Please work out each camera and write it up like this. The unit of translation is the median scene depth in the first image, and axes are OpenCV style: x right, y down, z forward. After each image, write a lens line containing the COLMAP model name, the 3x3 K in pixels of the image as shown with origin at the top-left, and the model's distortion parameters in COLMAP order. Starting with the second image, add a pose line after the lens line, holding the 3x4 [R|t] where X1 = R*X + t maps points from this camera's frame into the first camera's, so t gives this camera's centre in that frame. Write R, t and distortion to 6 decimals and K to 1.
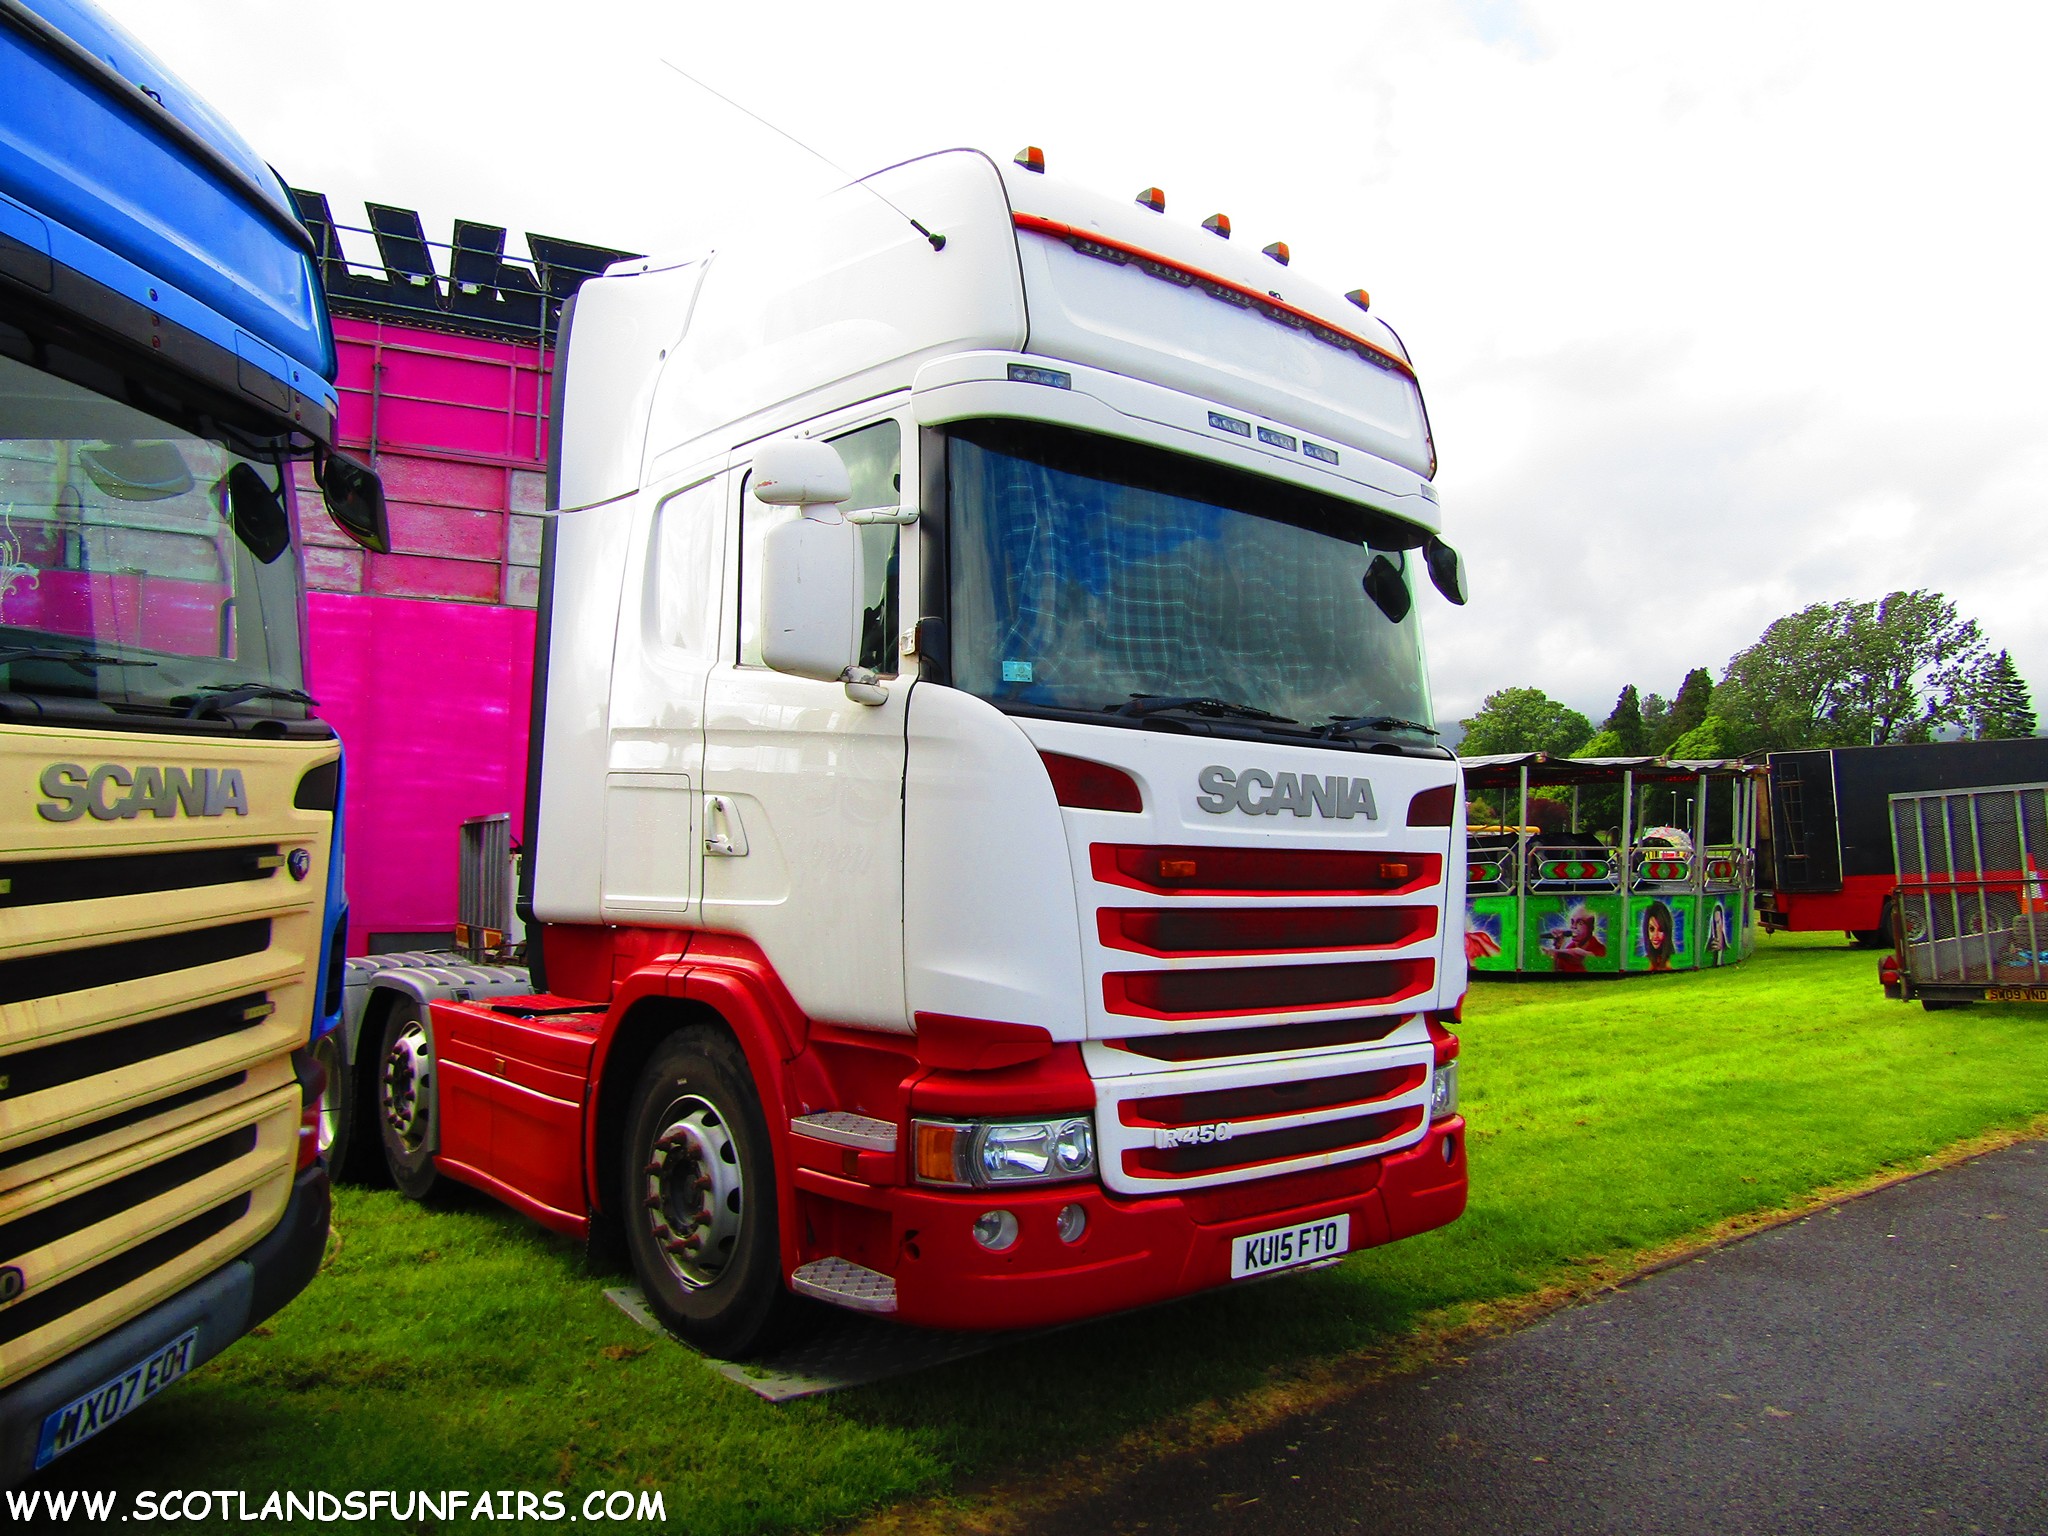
lens RADIAL K [[1416.3, 0, 1024.0], [0, 1416.3, 768.0], [0, 0, 1]] dist [-0.036422, 0.000495]
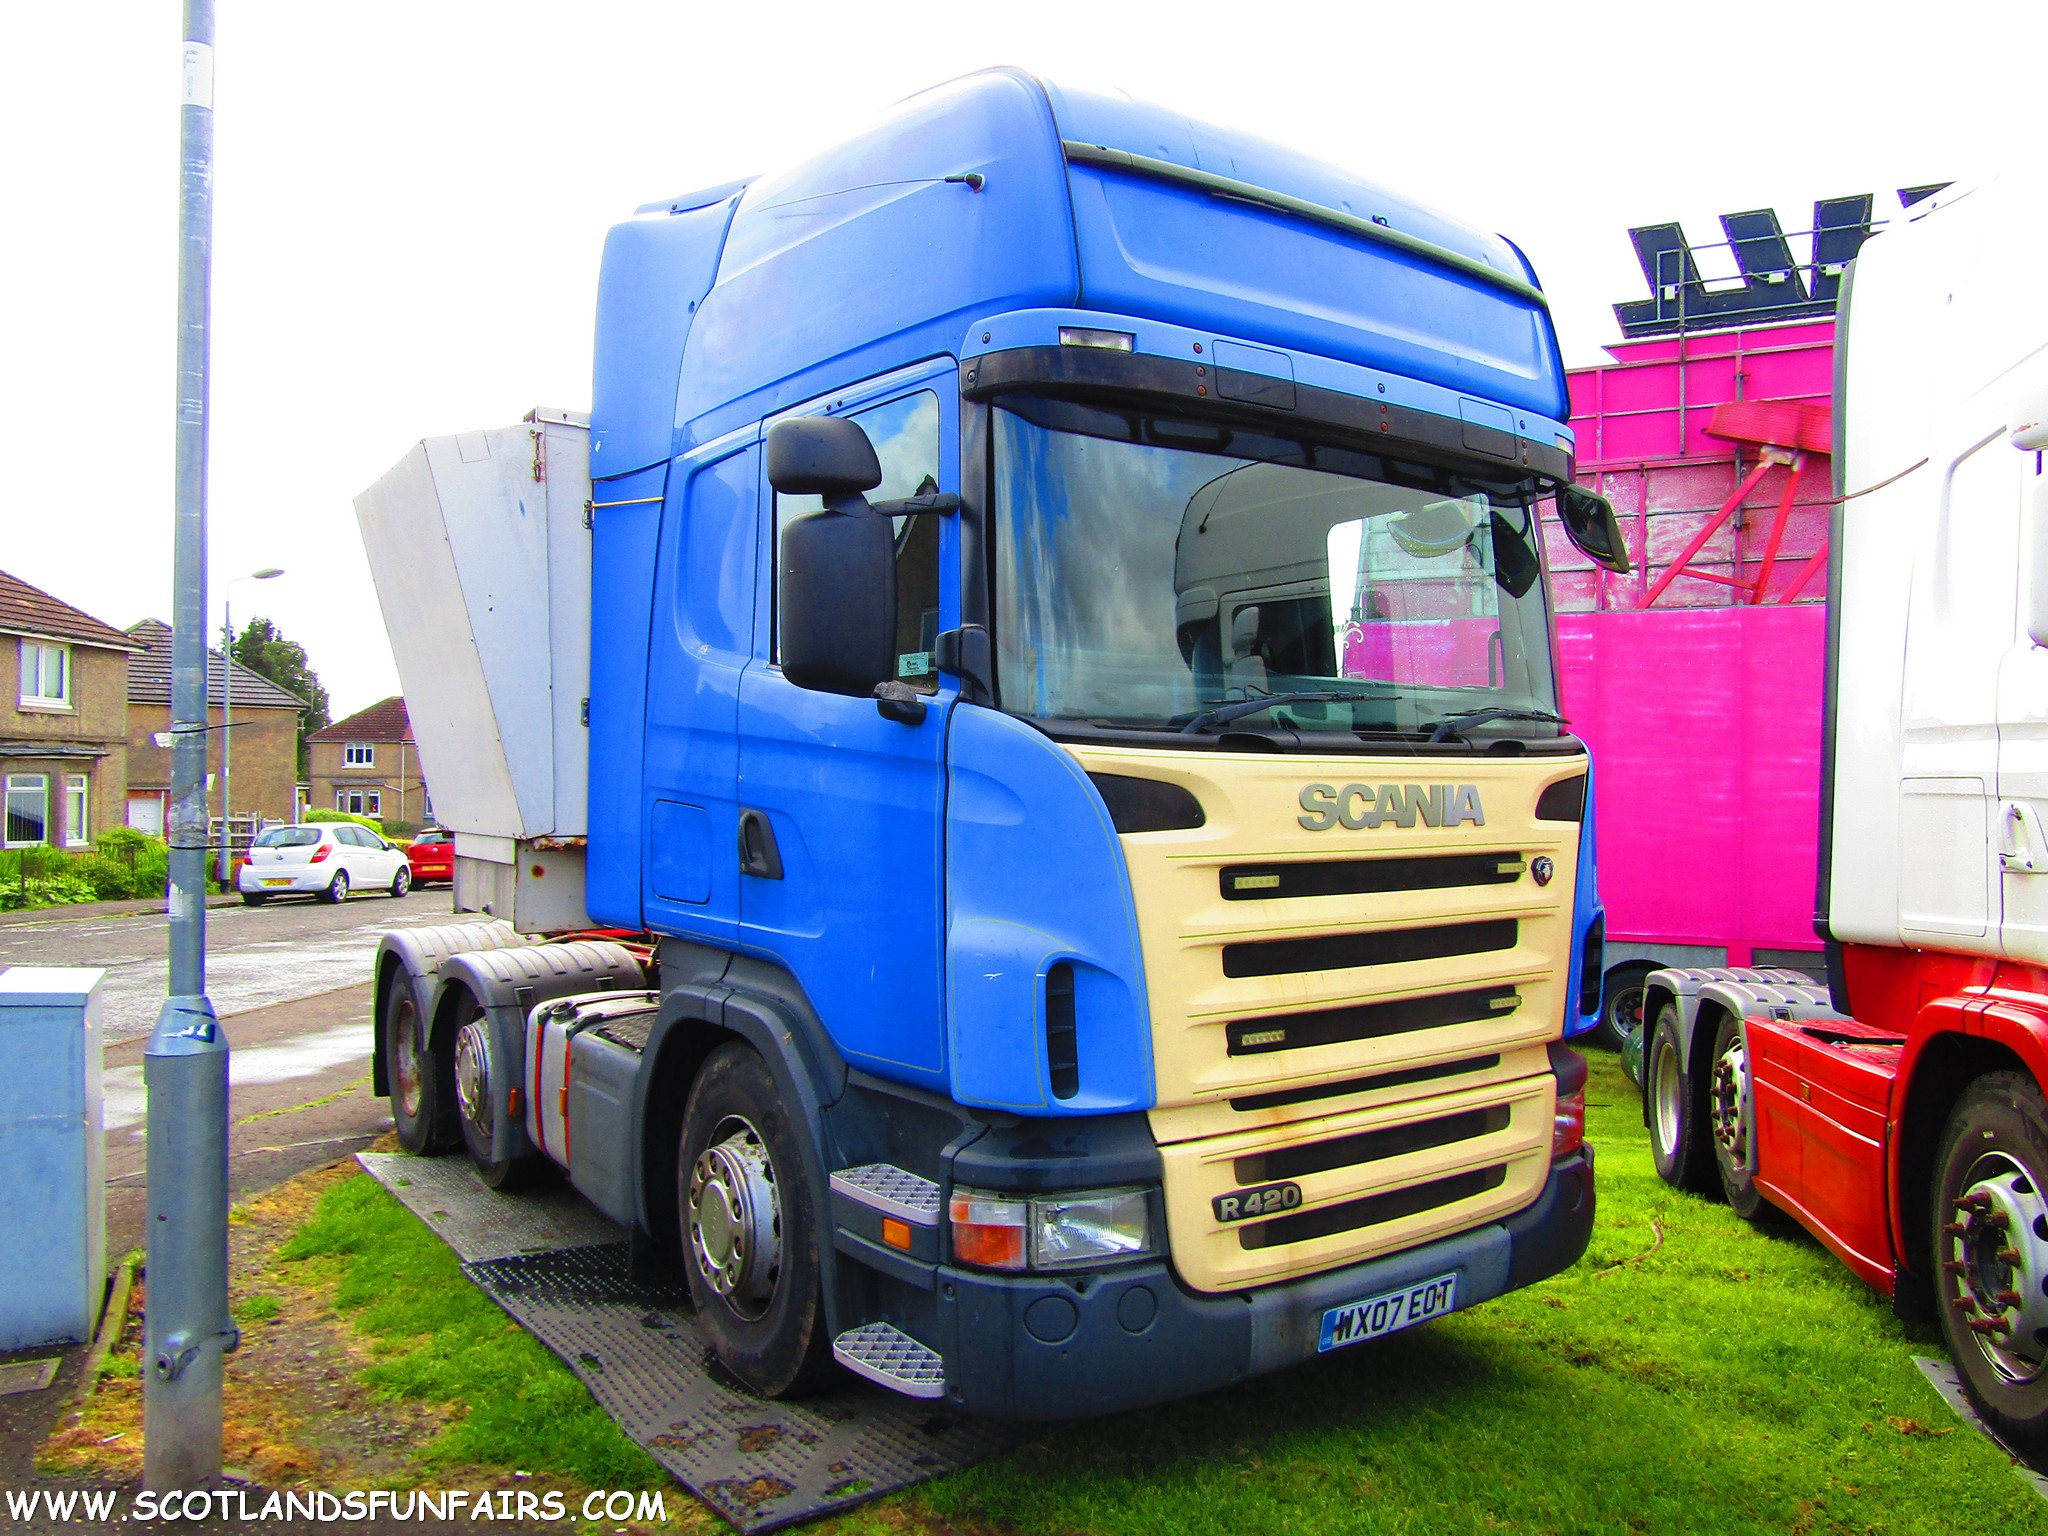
lens RADIAL K [[1416.3, 0, 1024.0], [0, 1416.3, 768.0], [0, 0, 1]] dist [-0.036422, 0.000495]
pose [[0.580760, -0.034821, -0.813330, 0.118292], [0.026130, 0.999367, -0.024127, 0.003979], [0.813656, -0.007240, 0.581302, 0.032495]]
